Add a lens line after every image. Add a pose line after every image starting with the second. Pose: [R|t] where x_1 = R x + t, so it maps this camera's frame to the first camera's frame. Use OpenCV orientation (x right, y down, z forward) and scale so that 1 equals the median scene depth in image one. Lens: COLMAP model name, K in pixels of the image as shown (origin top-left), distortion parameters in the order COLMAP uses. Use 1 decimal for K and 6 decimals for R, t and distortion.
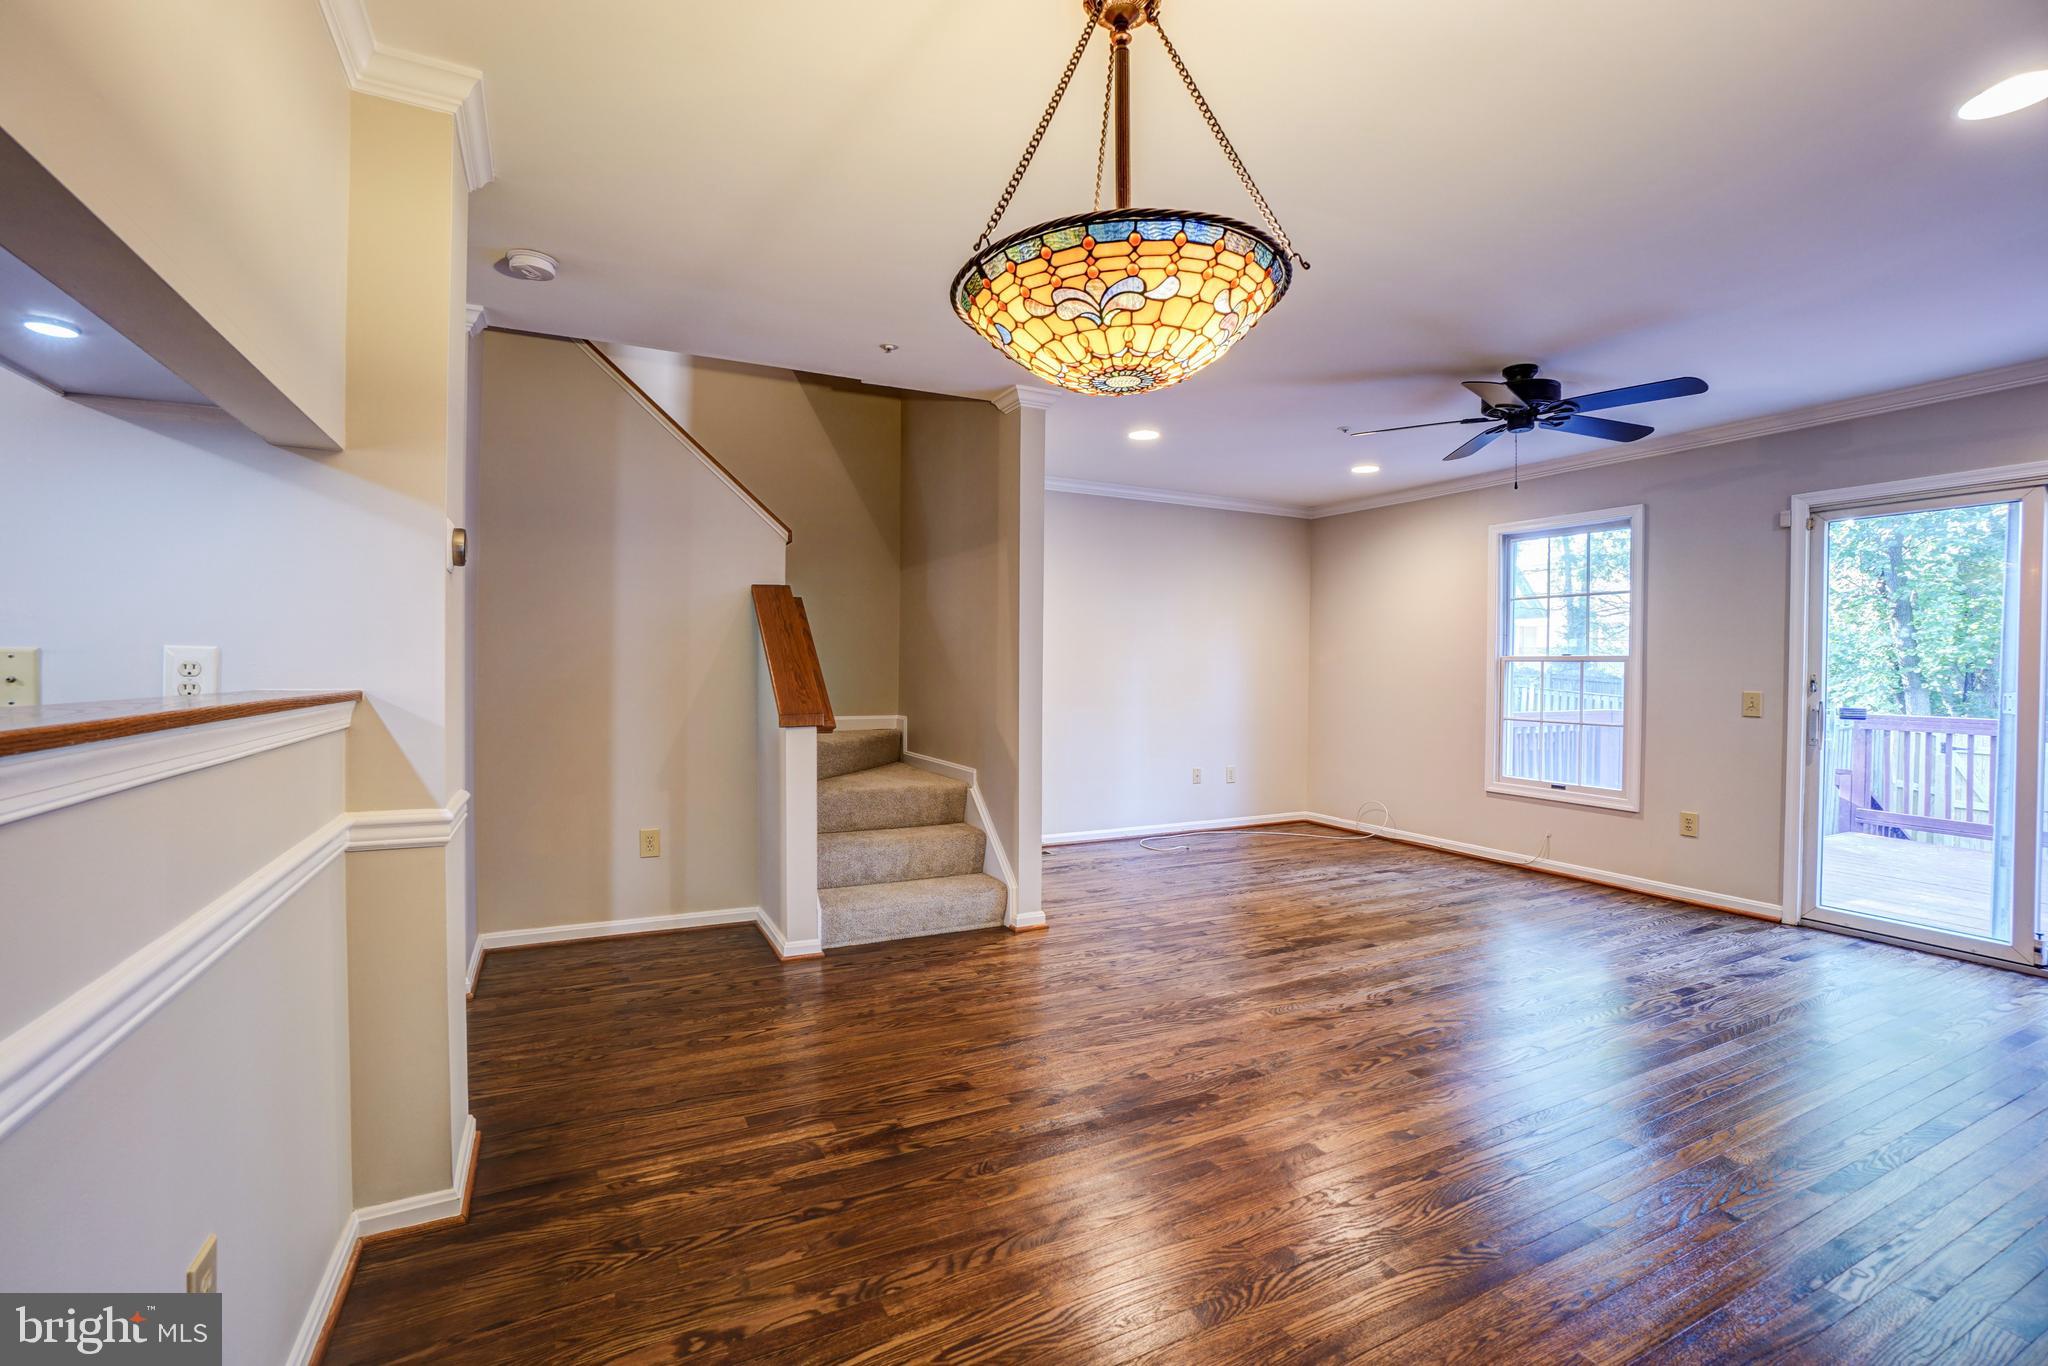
lens RADIAL K [[904.1, 0, 1018.1], [0, 904.1, 676.3], [0, 0, 1]] dist [-0.065889, 0.023662]
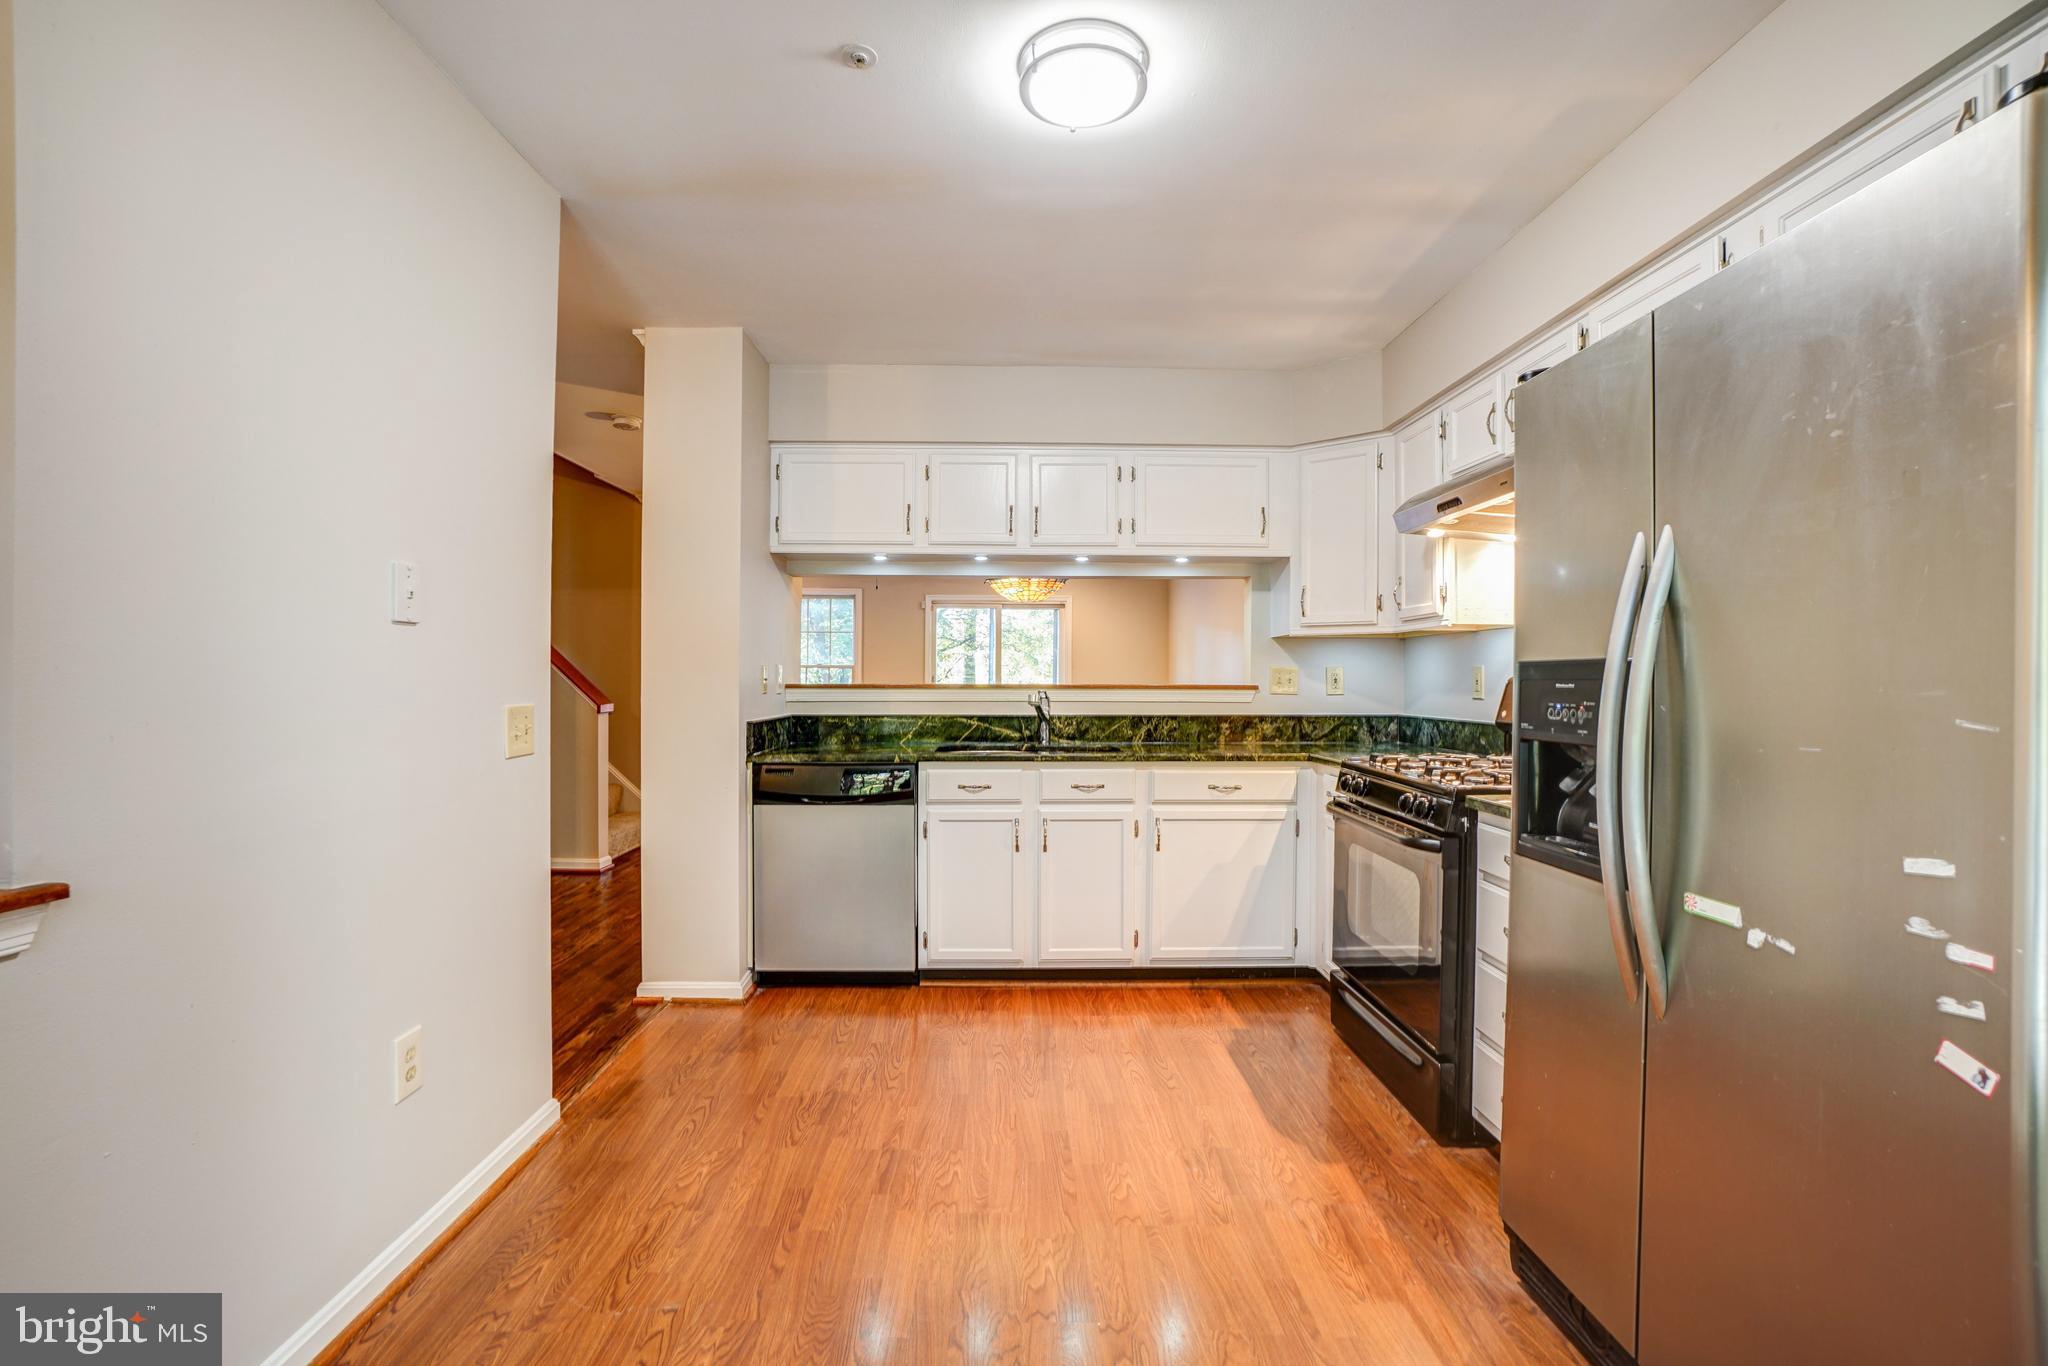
lens RADIAL K [[908.0, 0, 1020.1], [0, 908.0, 680.7], [0, 0, 1]] dist [-0.063223, 0.024952]
pose [[0.431235, -0.009875, 0.902185, -1.290510], [0.009980, 0.999931, 0.006174, 0.001354], [-0.902184, 0.006342, 0.431304, -0.260742]]
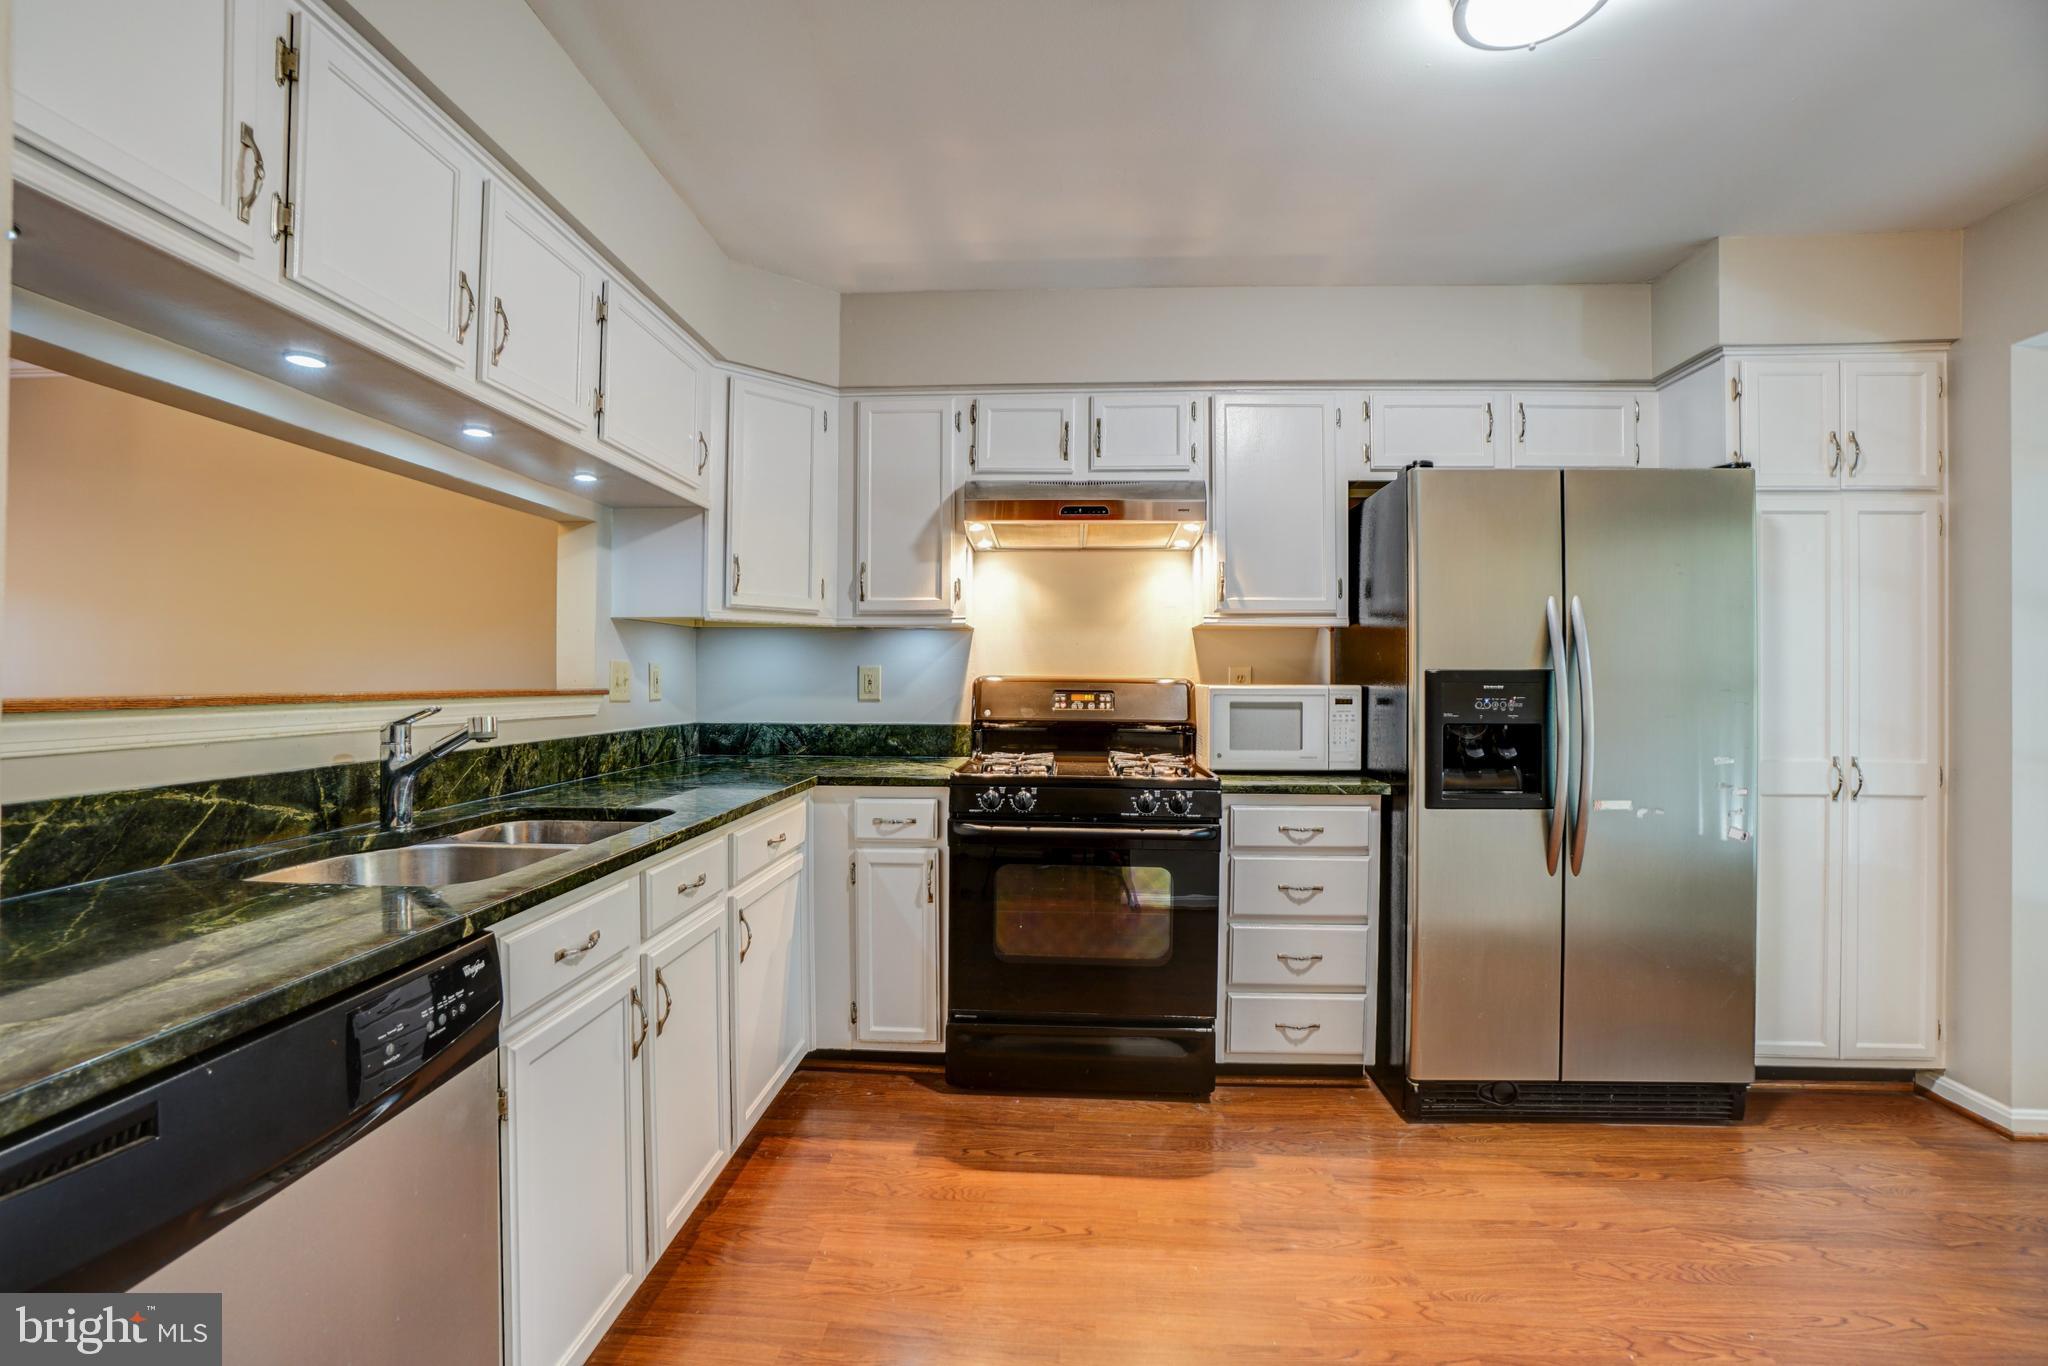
lens RADIAL K [[904.1, 0, 1018.1], [0, 904.1, 676.3], [0, 0, 1]] dist [-0.065889, 0.023662]
pose [[-0.865196, -0.012311, 0.501283, -0.813448], [-0.008195, 0.999912, 0.010412, -0.002705], [-0.501367, 0.004900, -0.865221, 0.422079]]
